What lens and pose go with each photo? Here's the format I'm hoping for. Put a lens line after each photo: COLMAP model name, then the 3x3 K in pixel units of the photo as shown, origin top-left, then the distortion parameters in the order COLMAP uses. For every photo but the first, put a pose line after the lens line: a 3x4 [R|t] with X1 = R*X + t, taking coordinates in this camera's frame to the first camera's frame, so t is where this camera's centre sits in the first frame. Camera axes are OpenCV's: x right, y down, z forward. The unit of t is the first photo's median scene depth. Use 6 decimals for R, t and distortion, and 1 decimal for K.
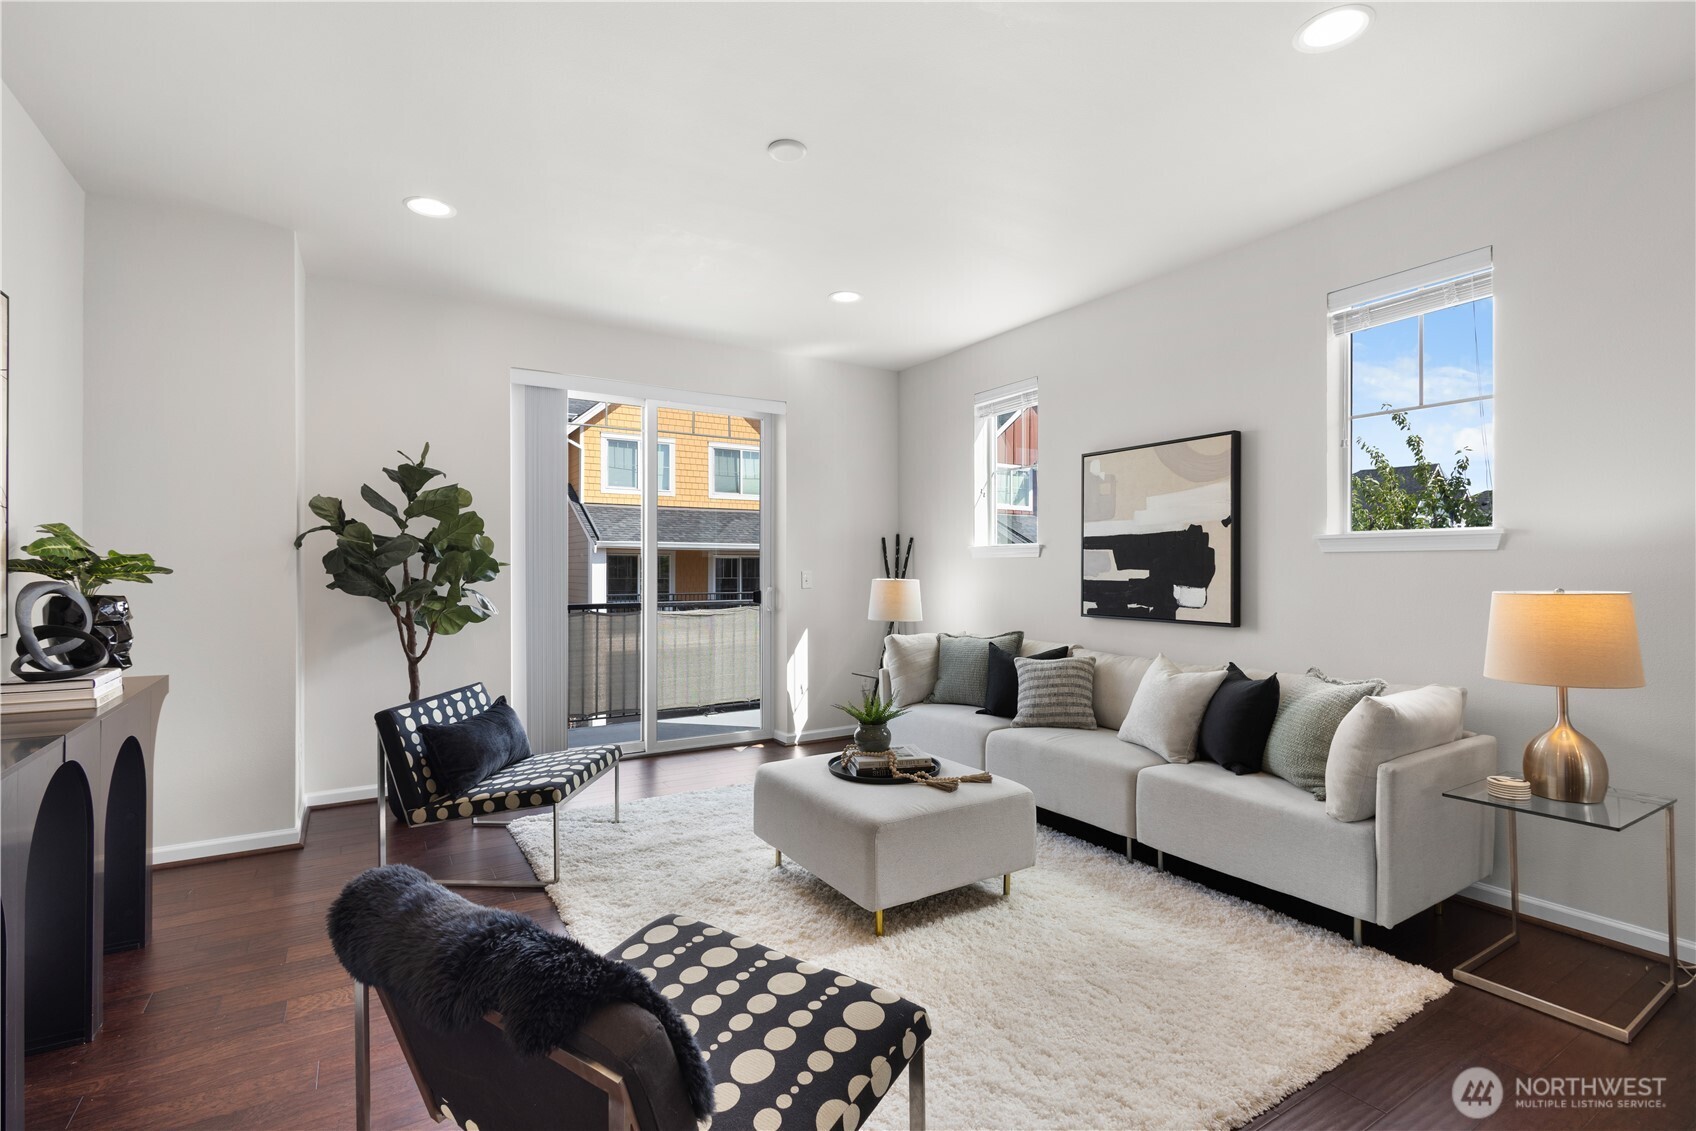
lens RADIAL K [[778.6, 0, 835.5], [0, 778.6, 561.8], [0, 0, 1]] dist [0.005724, -0.001303]
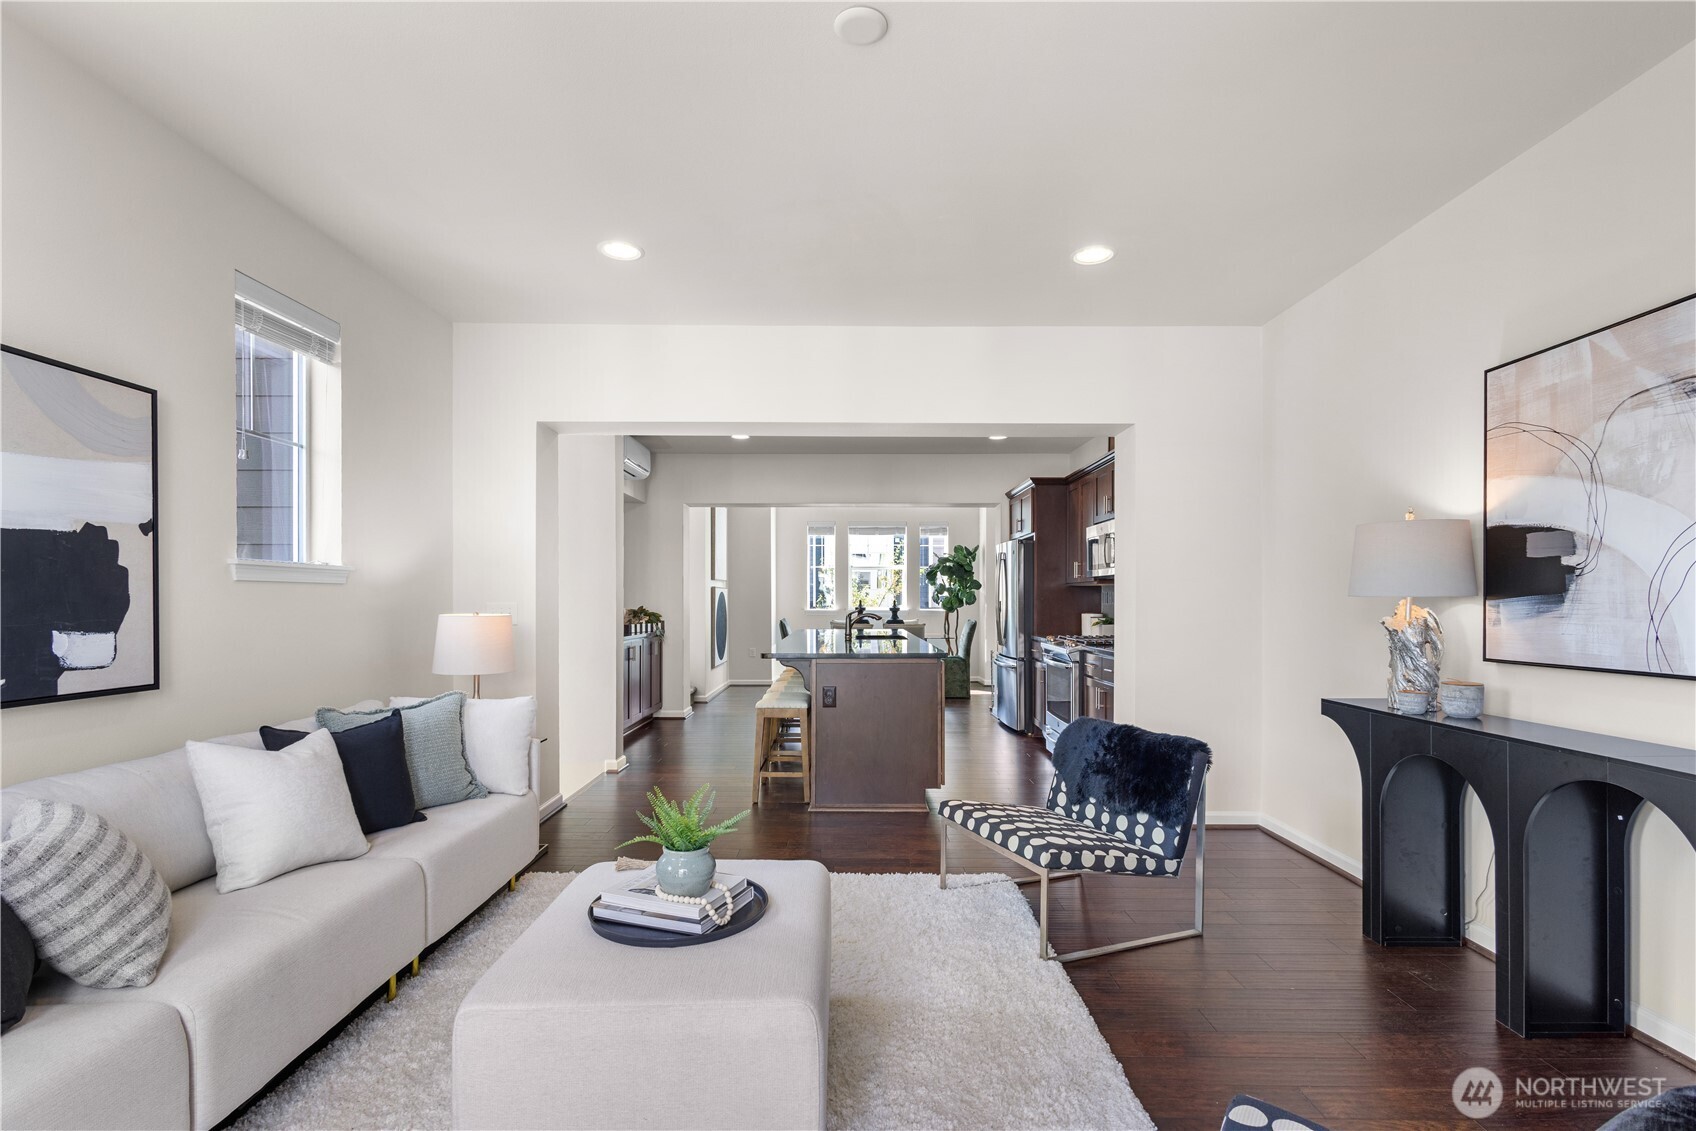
lens RADIAL K [[778.6, 0, 830.3], [0, 778.6, 598.2], [0, 0, 1]] dist [0.005724, -0.001303]
pose [[-0.842375, -0.000141, 0.538892, -0.305012], [-0.005050, 0.999958, -0.007632, 0.008620], [-0.538868, -0.009151, -0.842341, 1.174162]]
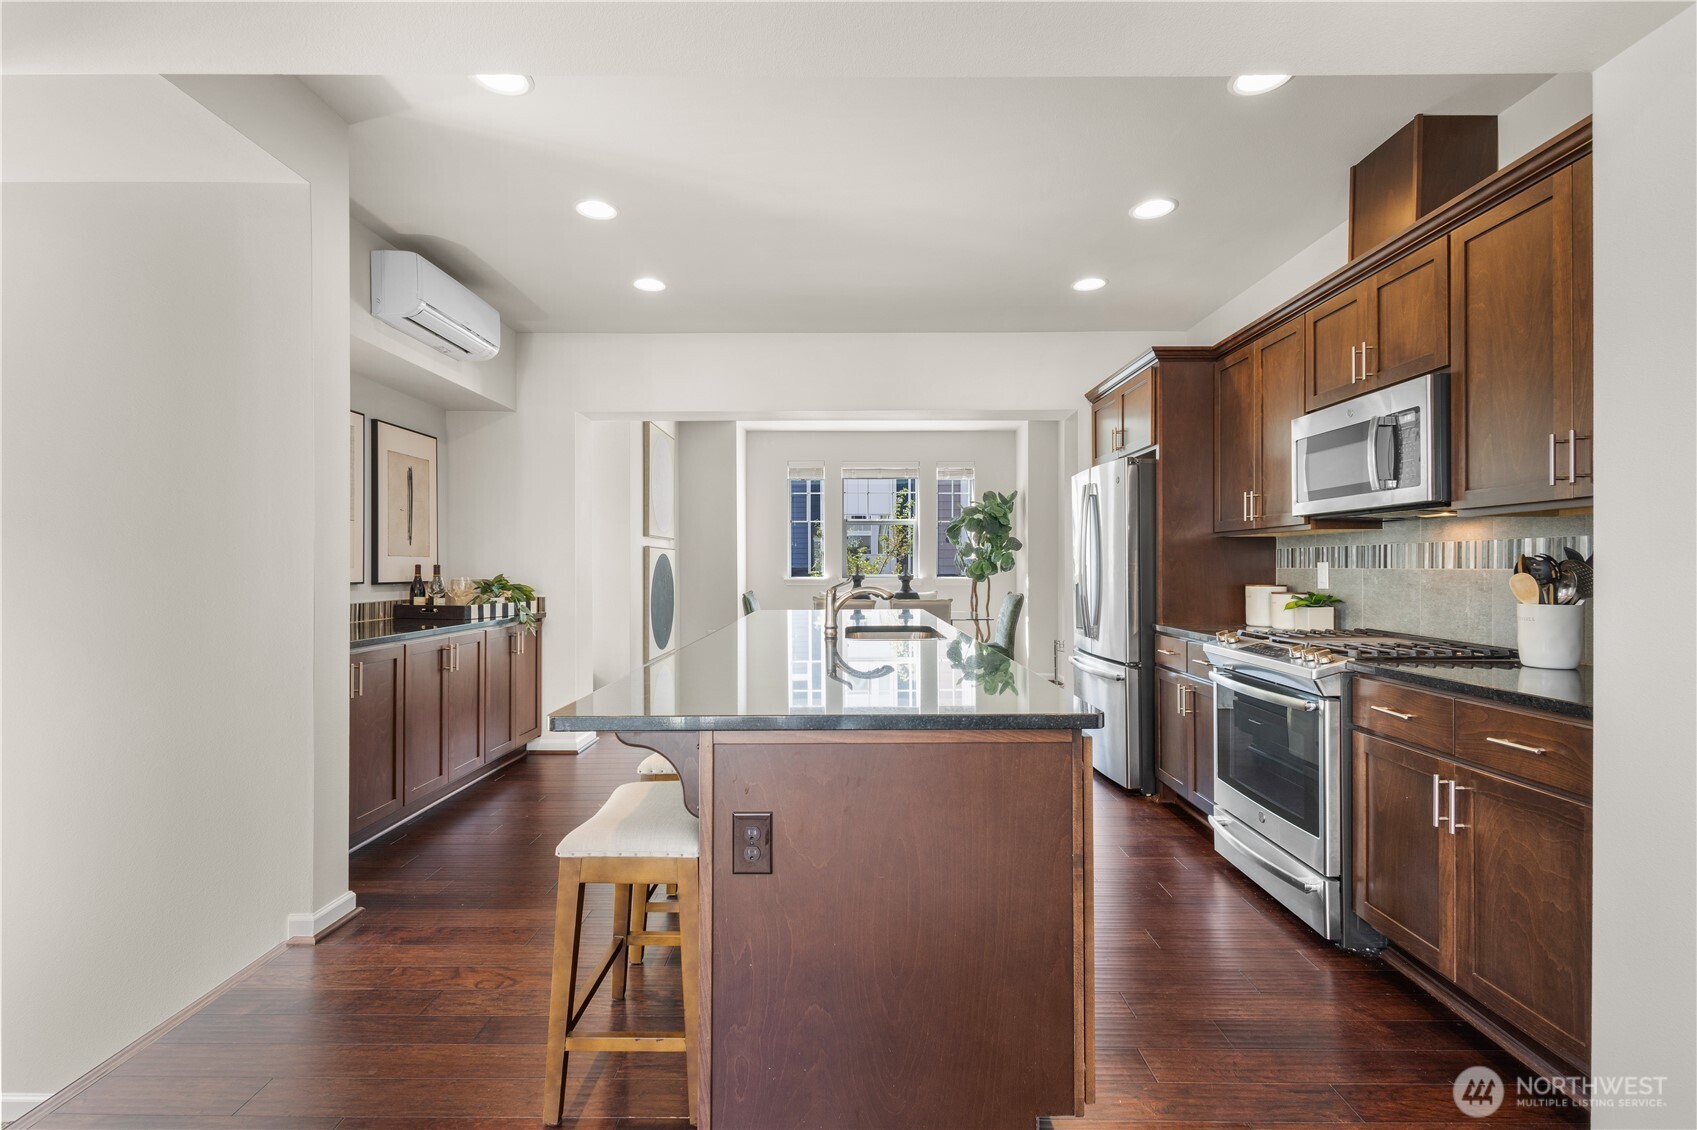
lens RADIAL K [[779.0, 0, 838.6], [0, 779.0, 562.1], [0, 0, 1]] dist [0.005724, -0.001303]
pose [[-0.848301, 0.003705, 0.529501, 0.079086], [-0.002963, 0.999927, -0.011744, 0.009899], [-0.529506, -0.011531, -0.848228, 0.505015]]
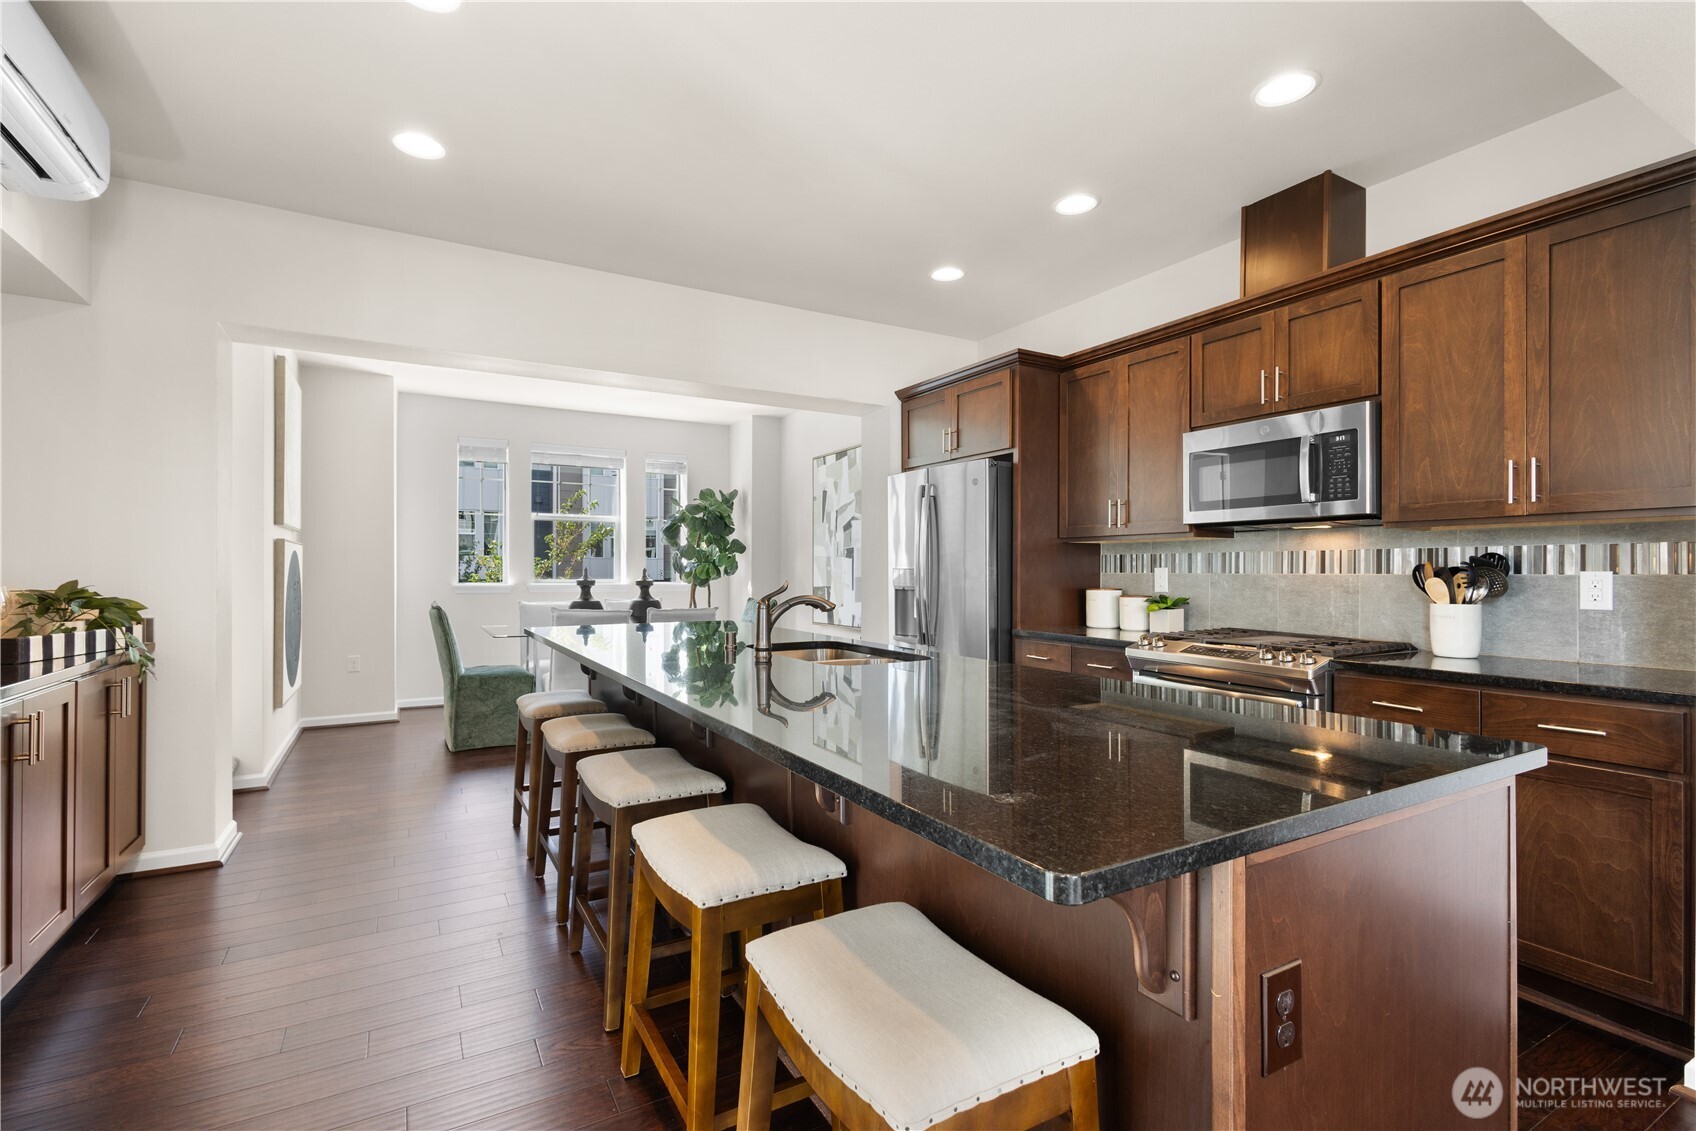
lens RADIAL K [[778.6, 0, 849.2], [0, 778.6, 568.7], [0, 0, 1]] dist [0.005724, -0.001303]
pose [[-0.999606, -0.002662, 0.027942, 0.456763], [-0.002929, 0.999950, -0.009526, 0.009942], [-0.027915, -0.009604, -0.999564, 0.438975]]
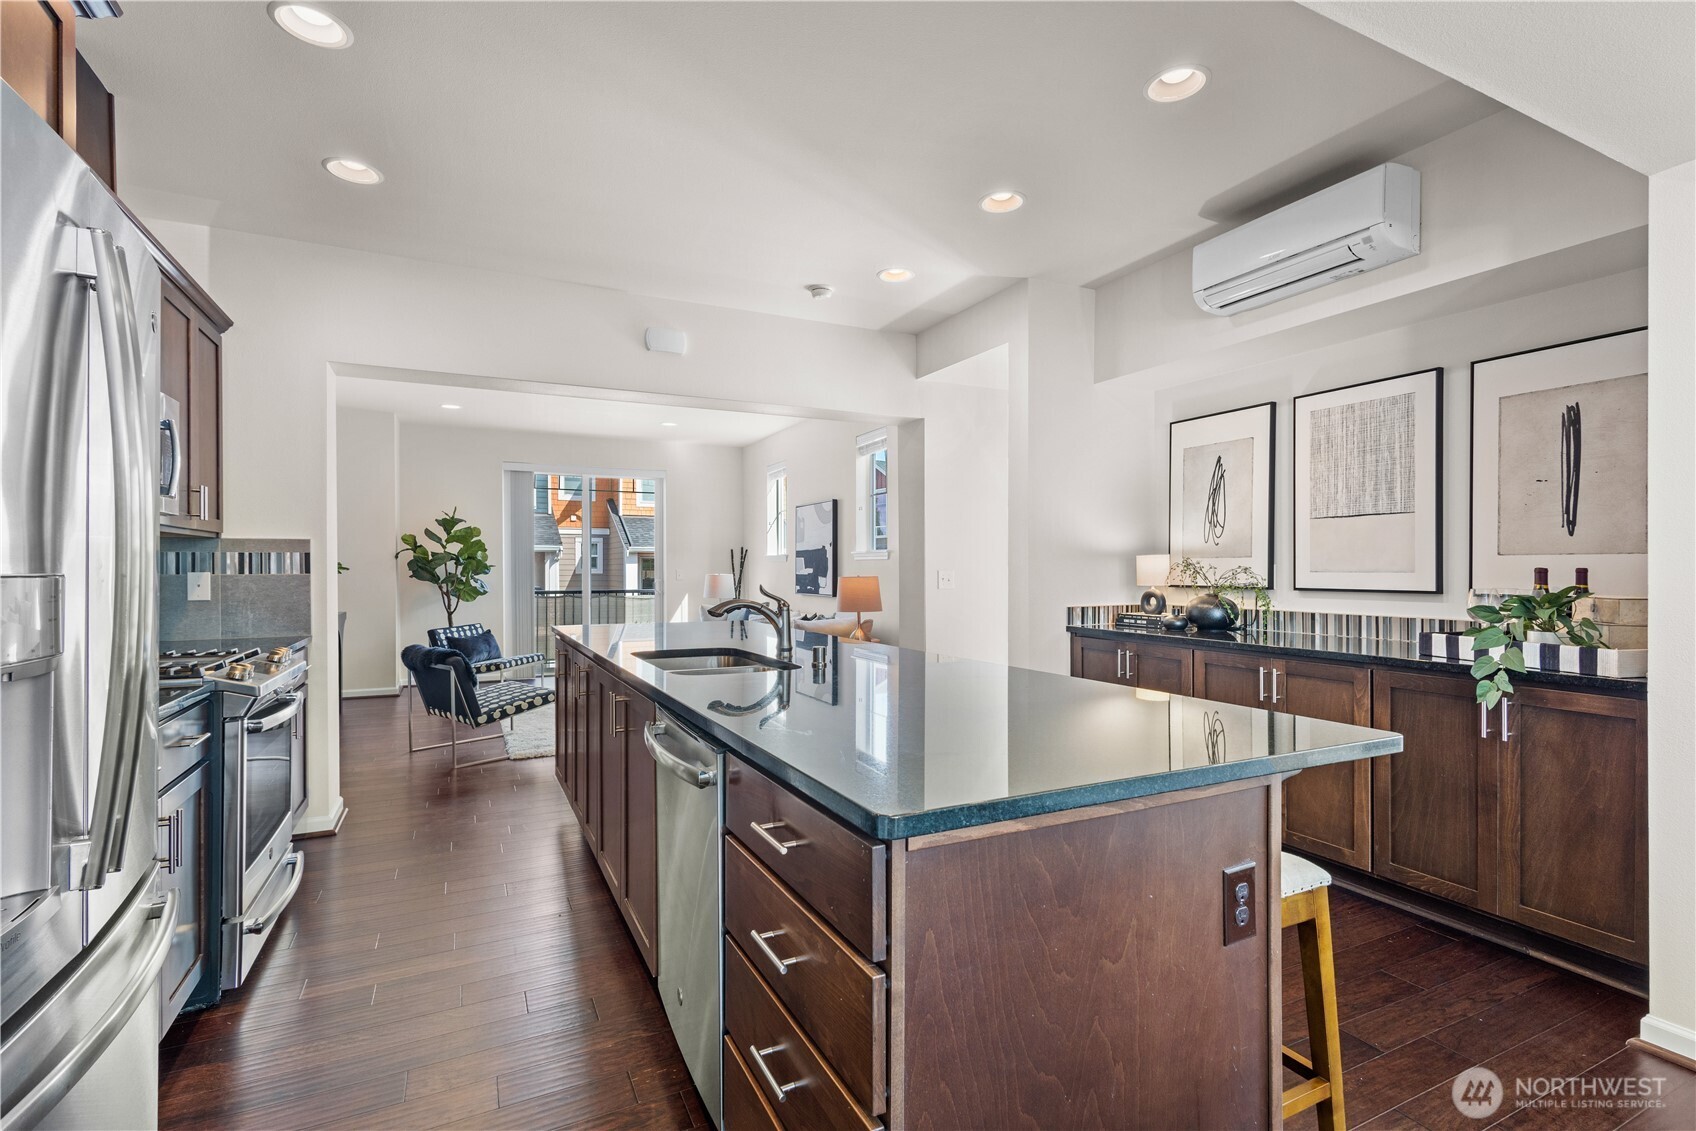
lens RADIAL K [[778.6, 0, 840.7], [0, 778.6, 568.0], [0, 0, 1]] dist [0.005724, -0.001303]
pose [[0.995790, -0.001616, -0.091649, 0.673026], [0.002330, 0.999968, 0.007686, -0.005534], [0.091633, -0.007867, 0.995762, -0.950844]]
